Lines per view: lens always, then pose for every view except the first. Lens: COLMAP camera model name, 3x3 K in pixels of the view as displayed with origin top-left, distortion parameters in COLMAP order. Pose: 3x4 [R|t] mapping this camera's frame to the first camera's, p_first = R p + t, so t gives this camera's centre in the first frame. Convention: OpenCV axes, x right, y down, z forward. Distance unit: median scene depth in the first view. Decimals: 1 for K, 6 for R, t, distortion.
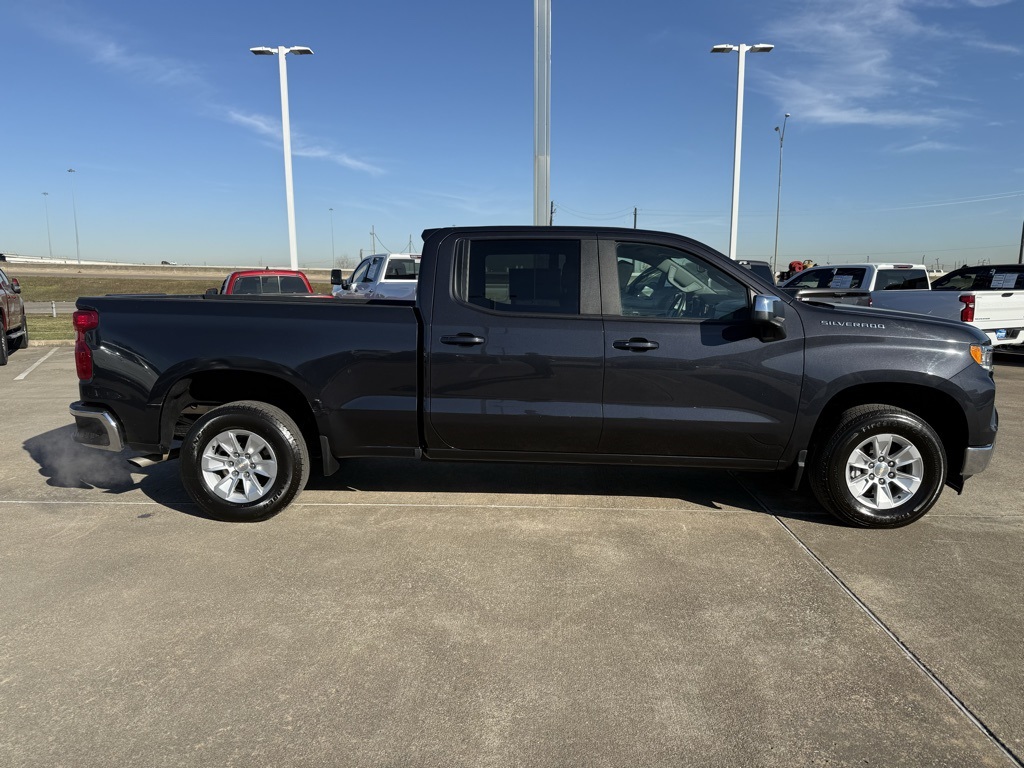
lens RADIAL K [[730.9, 0, 481.5], [0, 730.9, 380.5], [0, 0, 1]] dist [-0.001027, -0.023425]
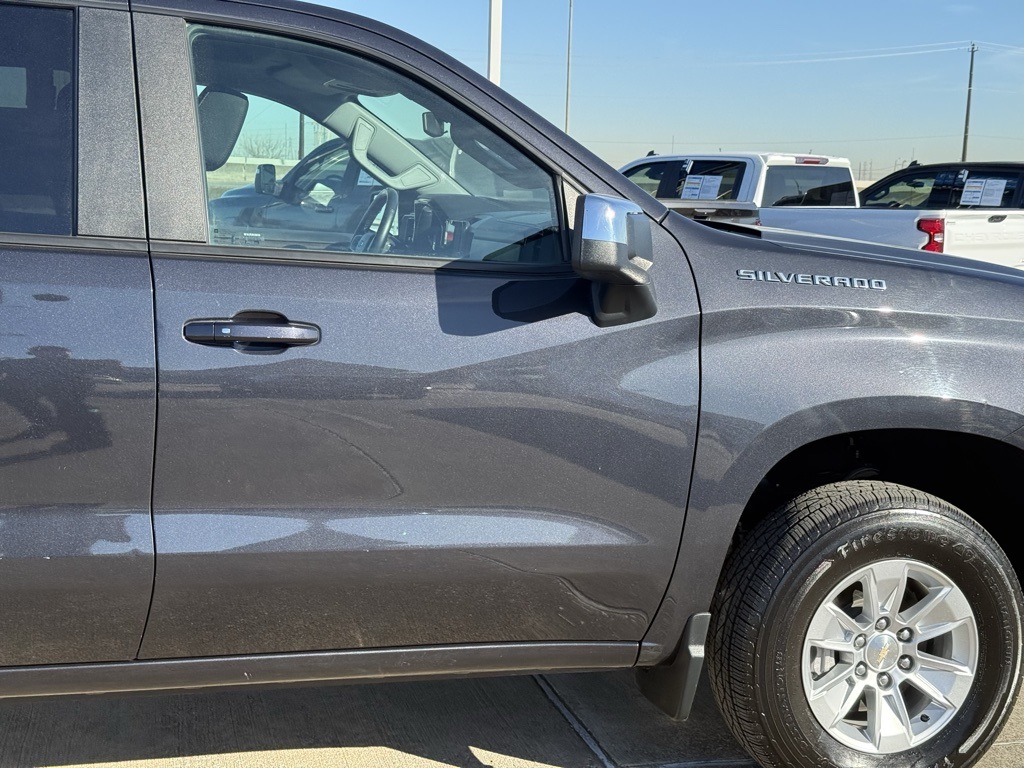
lens RADIAL K [[1442.8, 0, 512.0], [0, 1442.8, 382.2], [0, 0, 1]] dist [0.130864, 0.000000]
pose [[0.940718, -0.011990, 0.338978, 0.094810], [0.010321, 0.999924, 0.006725, -0.028644], [-0.339033, -0.002828, 0.940770, 0.323009]]
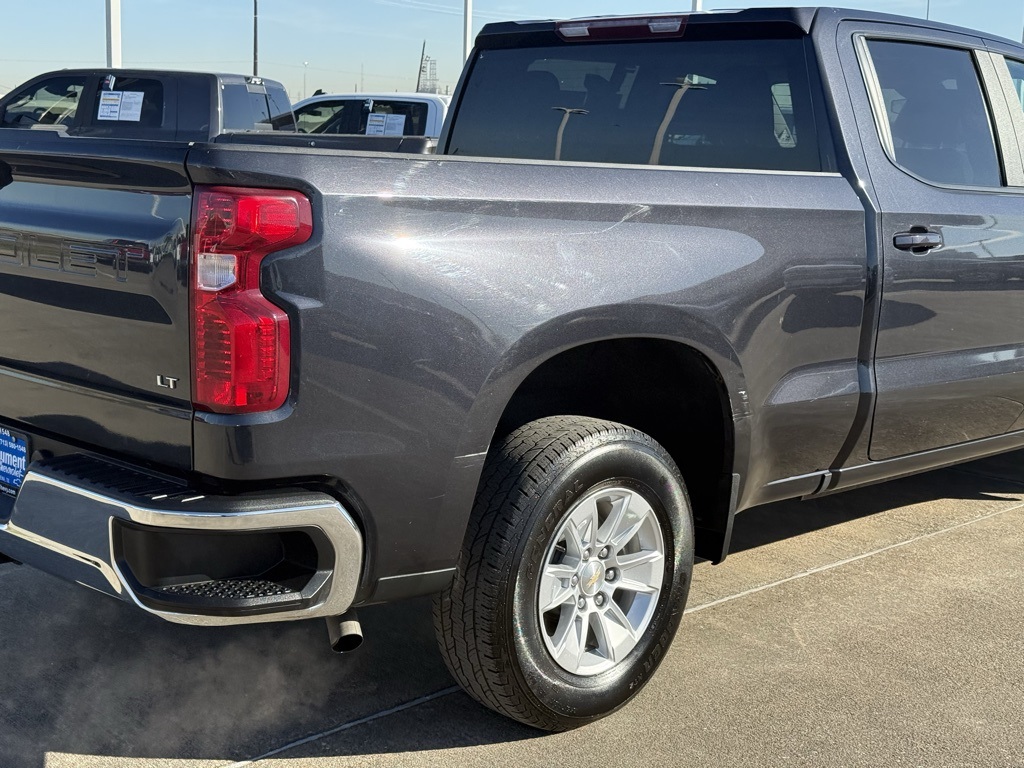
lens RADIAL K [[1442.8, 0, 520.1], [0, 1442.8, 378.8], [0, 0, 1]] dist [0.130864, 0.000000]
pose [[0.659628, -0.098430, 0.745120, -0.942029], [0.063357, 0.995141, 0.075369, -0.051698], [-0.748917, -0.002507, 0.662659, 0.531060]]
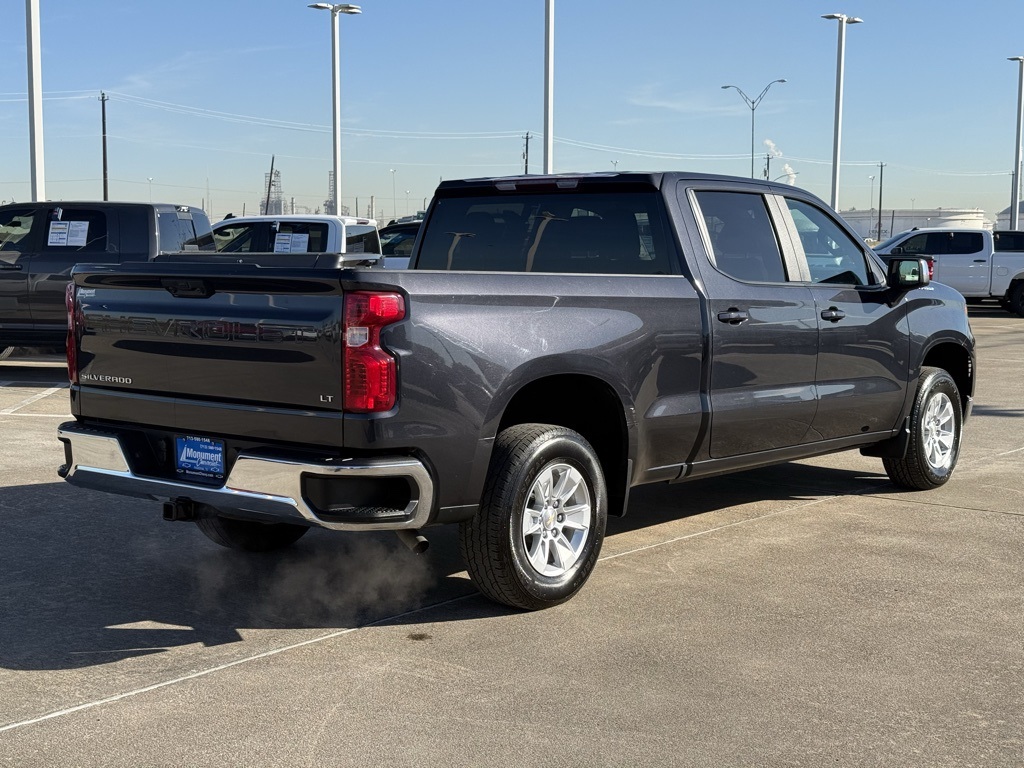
lens RADIAL K [[1442.8, 0, 509.7], [0, 1442.8, 388.0], [0, 0, 1]] dist [0.130864, 0.000000]
pose [[0.583125, -0.069429, 0.809410, -1.423717], [0.095614, 0.995282, 0.016488, -0.025285], [-0.806736, 0.067776, 0.587013, 0.269478]]
